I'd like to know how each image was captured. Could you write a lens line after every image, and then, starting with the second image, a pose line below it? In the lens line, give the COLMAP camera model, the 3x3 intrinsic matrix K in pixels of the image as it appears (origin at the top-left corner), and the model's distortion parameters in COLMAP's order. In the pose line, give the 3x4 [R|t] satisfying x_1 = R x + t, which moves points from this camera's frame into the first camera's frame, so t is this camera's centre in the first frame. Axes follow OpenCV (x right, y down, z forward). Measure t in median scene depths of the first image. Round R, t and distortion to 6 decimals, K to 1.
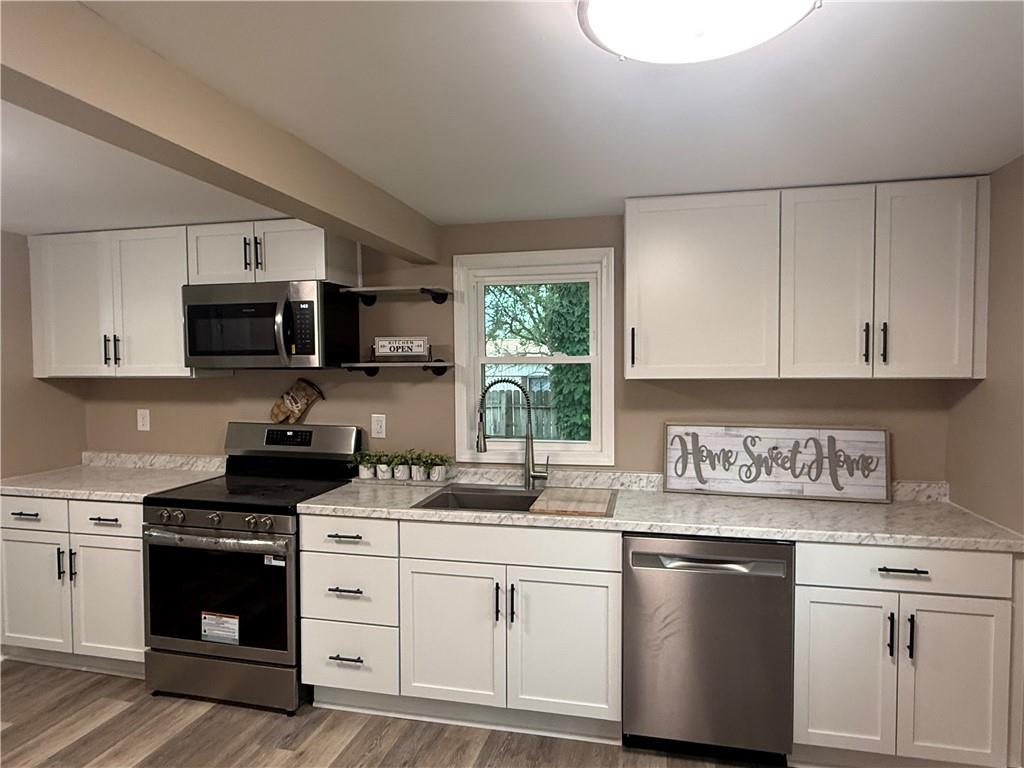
lens RADIAL K [[620.9, 0, 512.0], [0, 620.9, 384.0], [0, 0, 1]] dist [-0.002232, -0.000738]
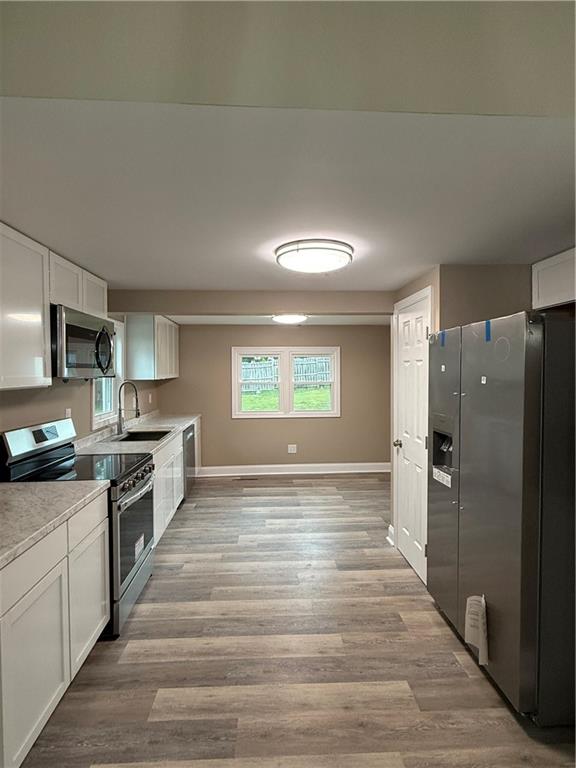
lens RADIAL K [[386.0, 0, 288.0], [0, 386.0, 384.0], [0, 0, 1]] dist [0.000614, 0.000518]
pose [[-0.290953, -0.025525, 0.956397, -1.598528], [0.036638, 0.998614, 0.037798, -0.025859], [-0.956036, 0.046038, -0.289614, 0.995361]]
